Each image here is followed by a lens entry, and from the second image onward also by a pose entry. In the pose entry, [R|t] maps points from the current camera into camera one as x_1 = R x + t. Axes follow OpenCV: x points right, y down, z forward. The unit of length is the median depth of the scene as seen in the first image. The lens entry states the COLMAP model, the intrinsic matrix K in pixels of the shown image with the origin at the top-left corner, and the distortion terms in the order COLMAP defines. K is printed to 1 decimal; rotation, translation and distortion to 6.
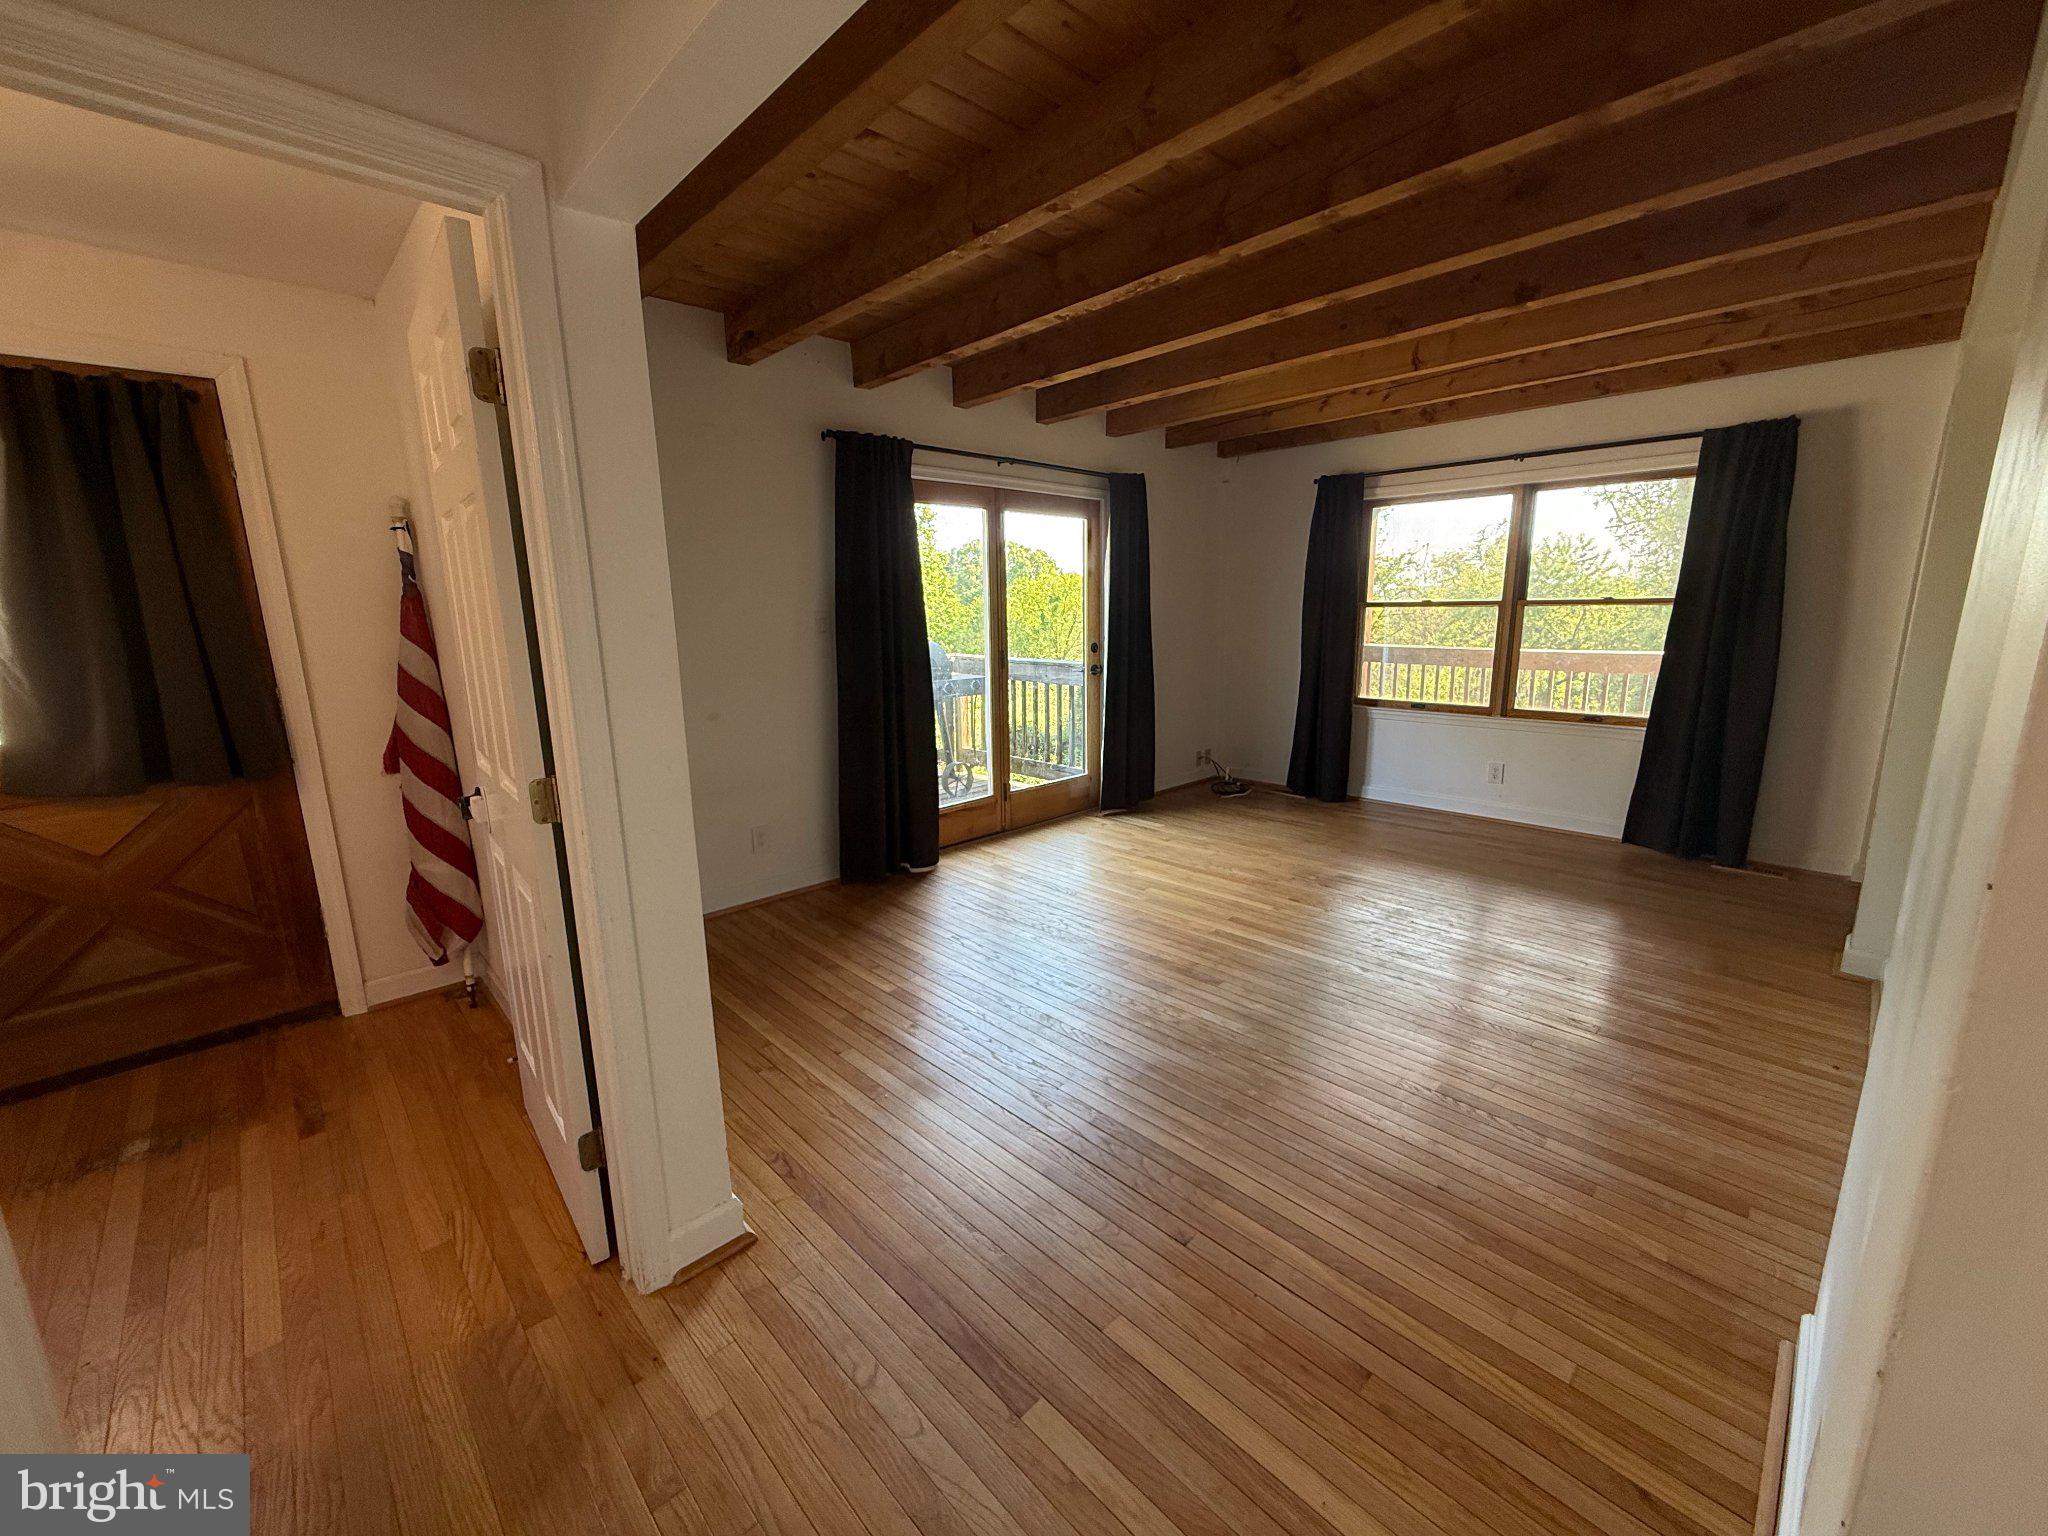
lens RADIAL K [[817.4, 0, 1022.0], [0, 817.4, 767.9], [0, 0, 1]] dist [0.002157, -0.000598]
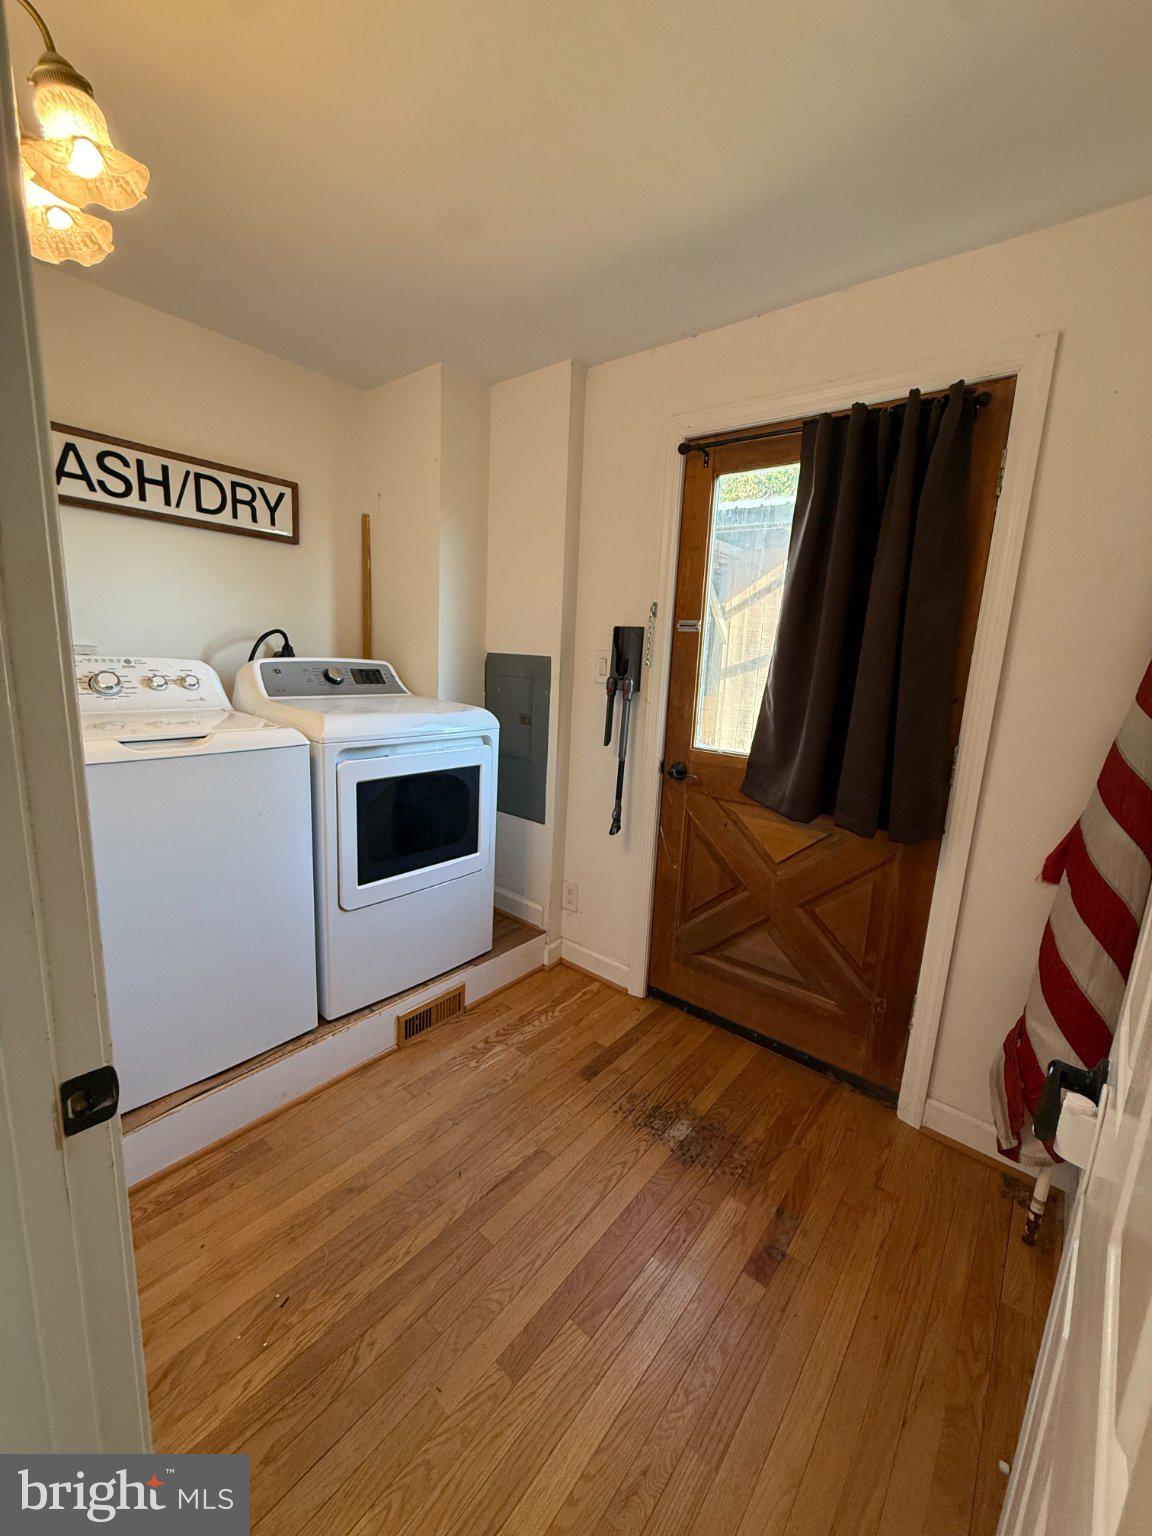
lens RADIAL K [[613.0, 0, 574.5], [0, 613.0, 765.4], [0, 0, 1]] dist [0.002157, -0.000598]
pose [[0.124791, 0.203973, -0.970990, -0.333141], [-0.251834, 0.953103, 0.167850, -0.085457], [0.959691, 0.223582, 0.170306, 0.510086]]
